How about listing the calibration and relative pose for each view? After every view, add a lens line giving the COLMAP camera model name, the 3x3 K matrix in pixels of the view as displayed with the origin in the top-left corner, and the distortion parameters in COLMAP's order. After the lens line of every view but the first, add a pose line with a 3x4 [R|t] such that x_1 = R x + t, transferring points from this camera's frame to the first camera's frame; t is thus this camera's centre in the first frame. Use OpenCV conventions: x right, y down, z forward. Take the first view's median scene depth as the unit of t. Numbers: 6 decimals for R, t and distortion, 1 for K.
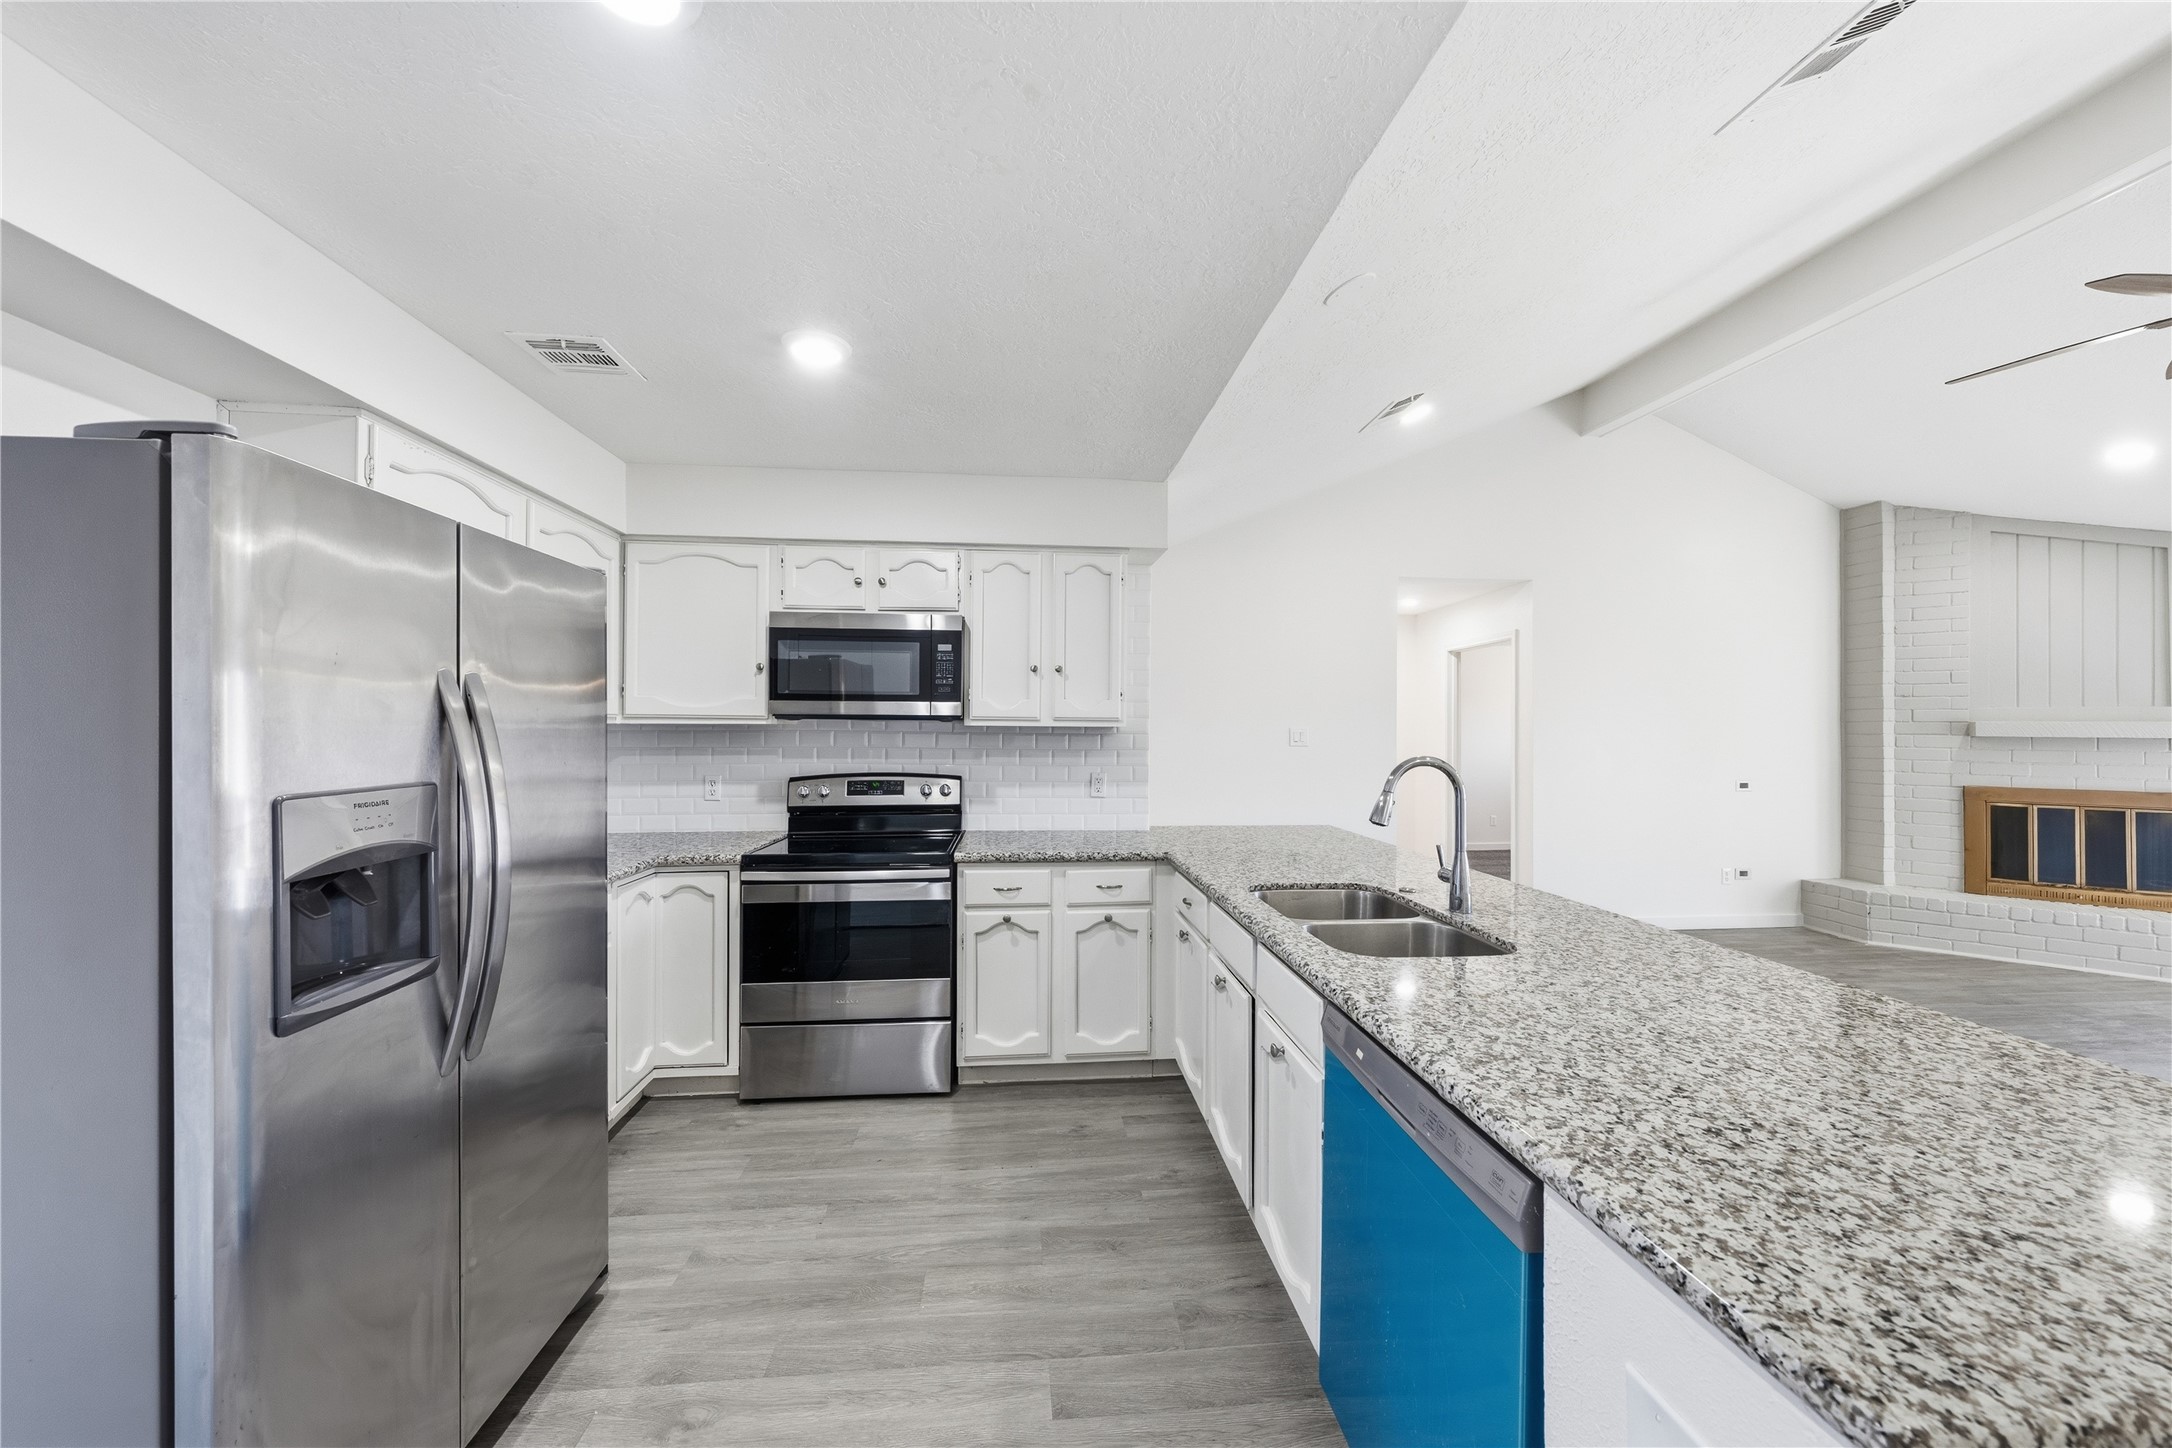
lens RADIAL K [[767.2, 0, 1092.9], [0, 767.2, 728.0], [0, 0, 1]] dist [-0.006156, 0.001781]
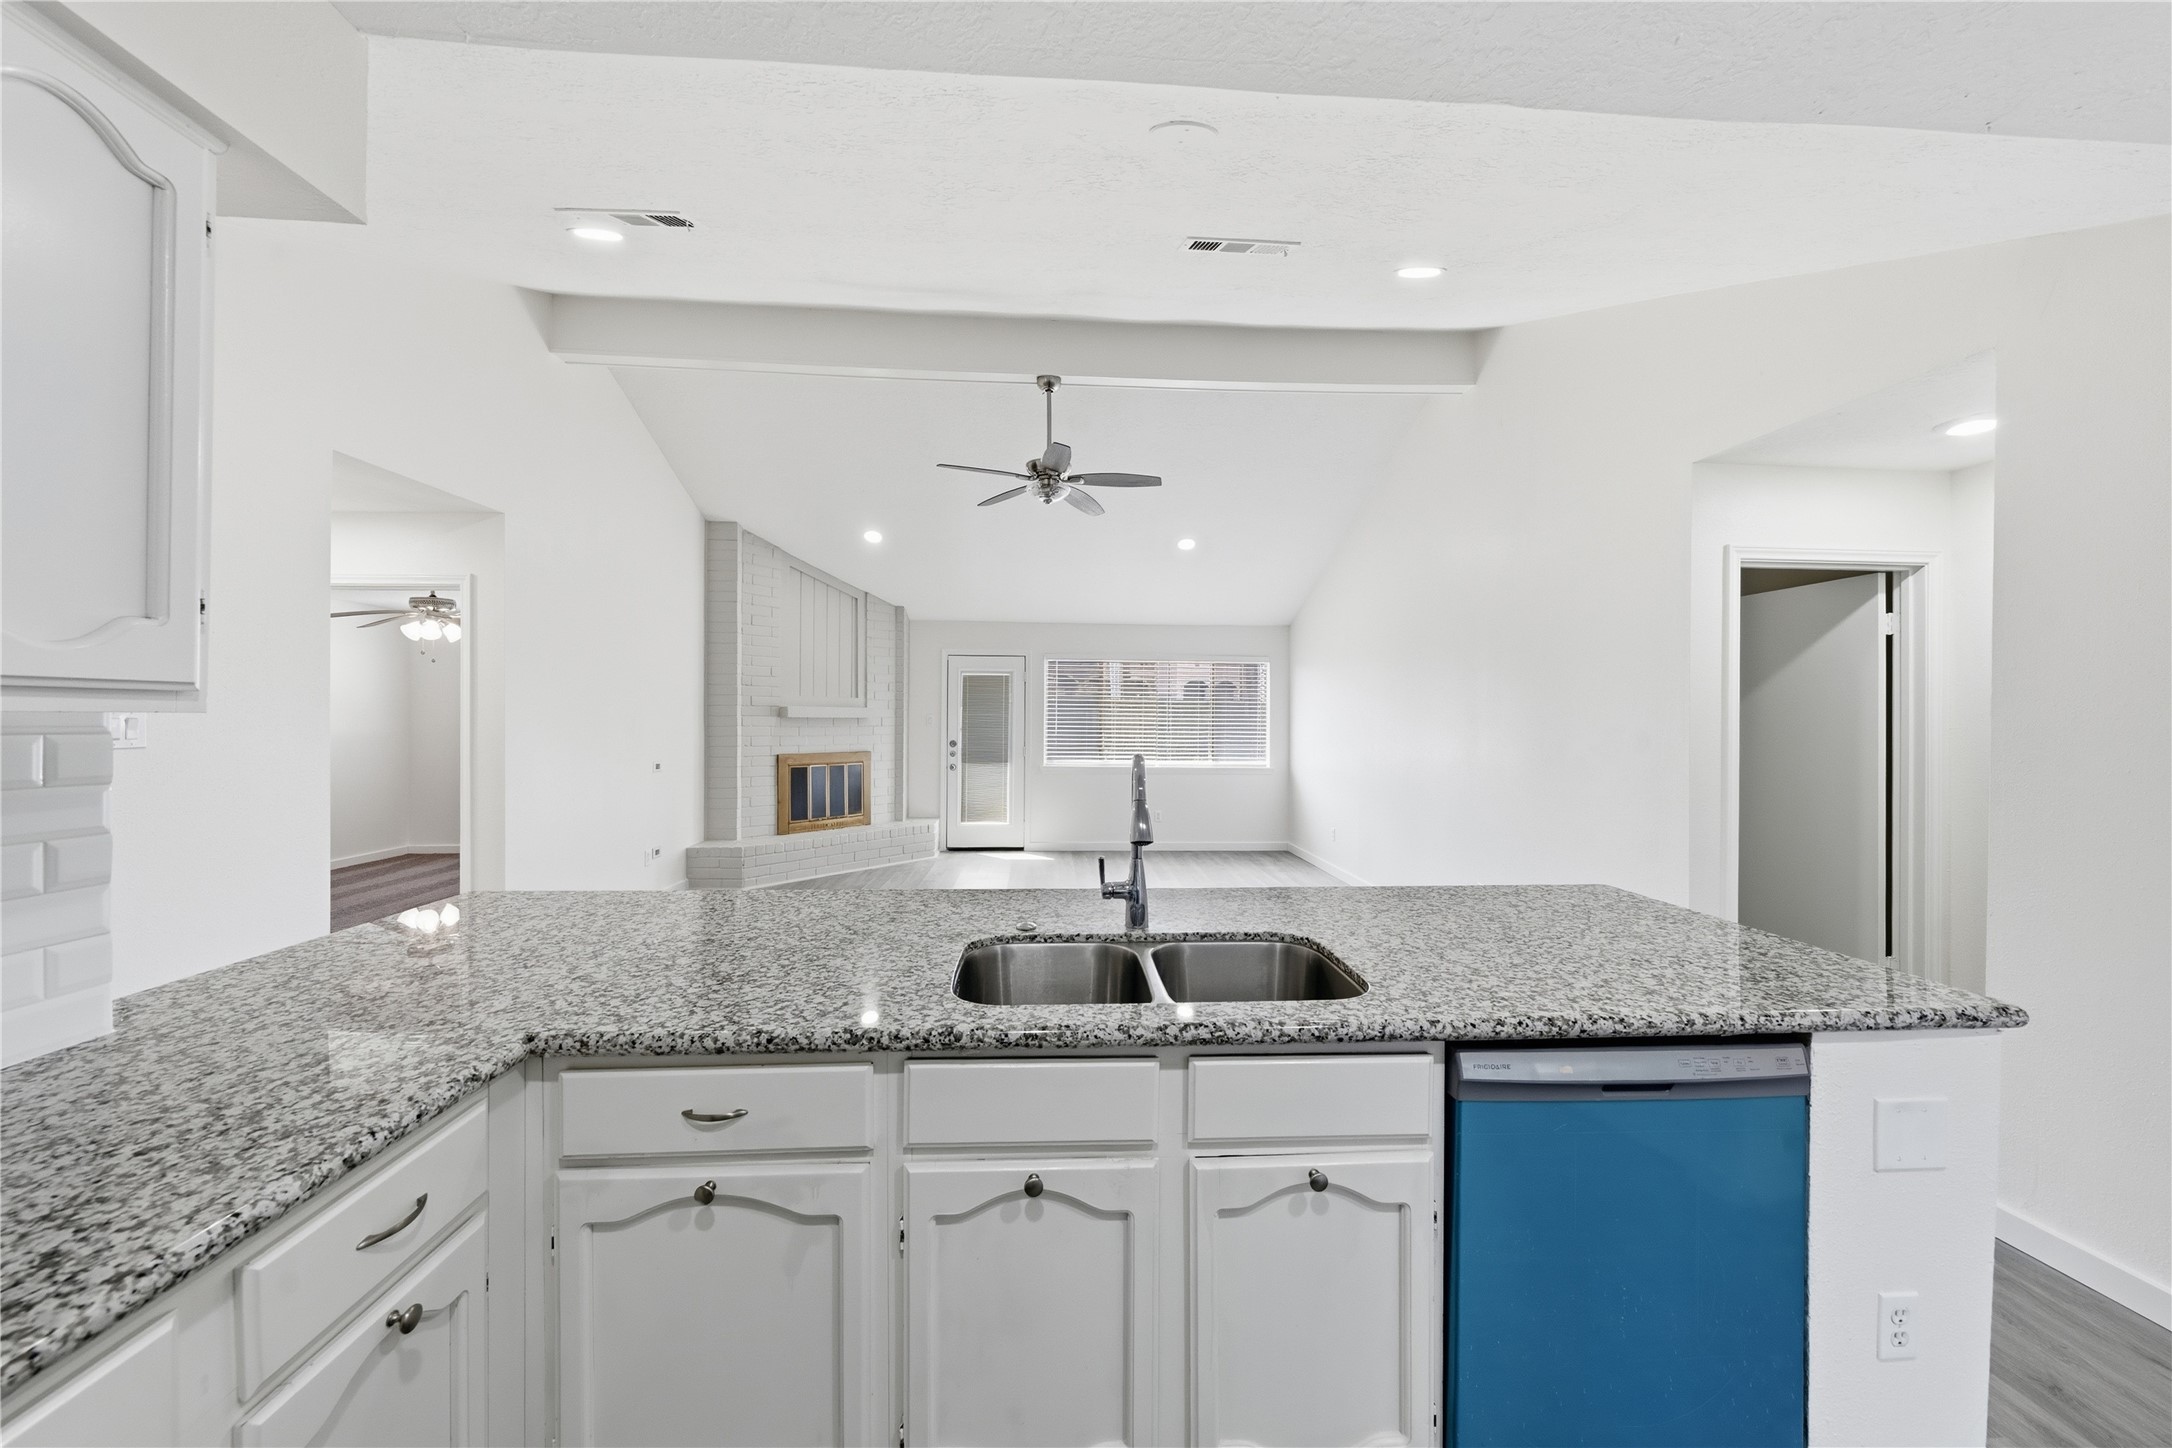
lens RADIAL K [[767.2, 0, 1092.6], [0, 767.2, 711.4], [0, 0, 1]] dist [-0.006156, 0.001781]
pose [[0.039686, -0.000055, 0.999212, -0.592144], [-0.007194, 0.999974, 0.000340, -0.010963], [-0.999186, -0.007201, 0.039685, 1.496724]]
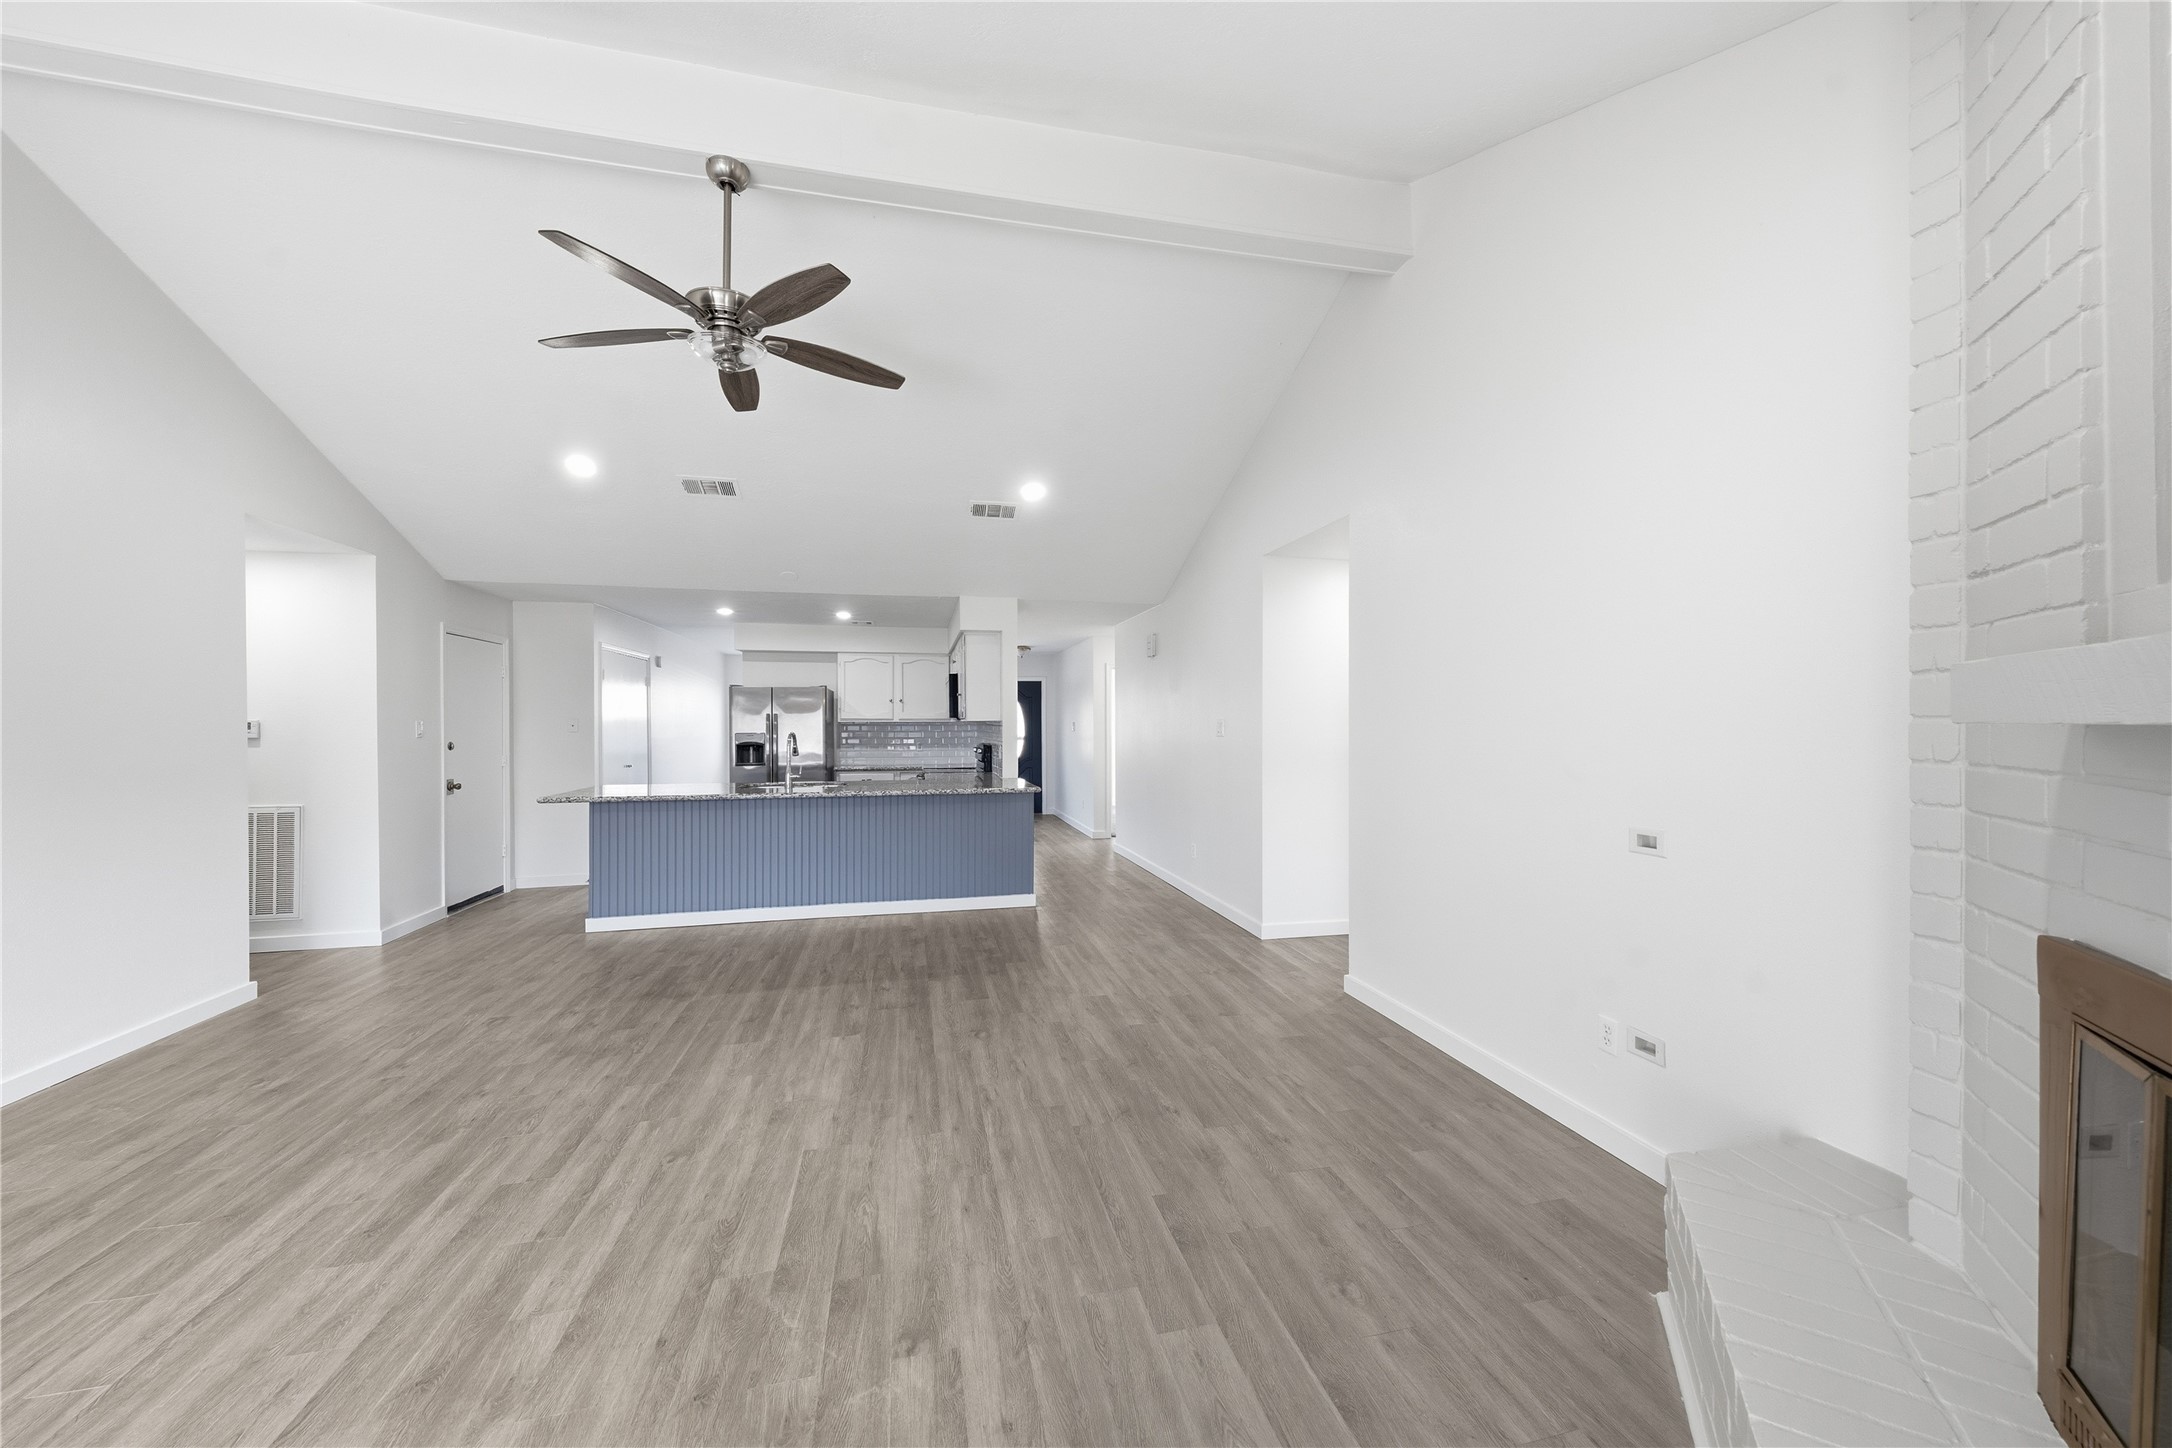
lens RADIAL K [[767.2, 0, 1086.5], [0, 767.2, 732.2], [0, 0, 1]] dist [-0.006156, 0.001781]
pose [[0.143632, 0.003149, -0.989626, 4.817768], [0.000137, 0.999995, 0.003202, 0.044737], [0.989631, -0.000595, 0.143631, 2.385451]]
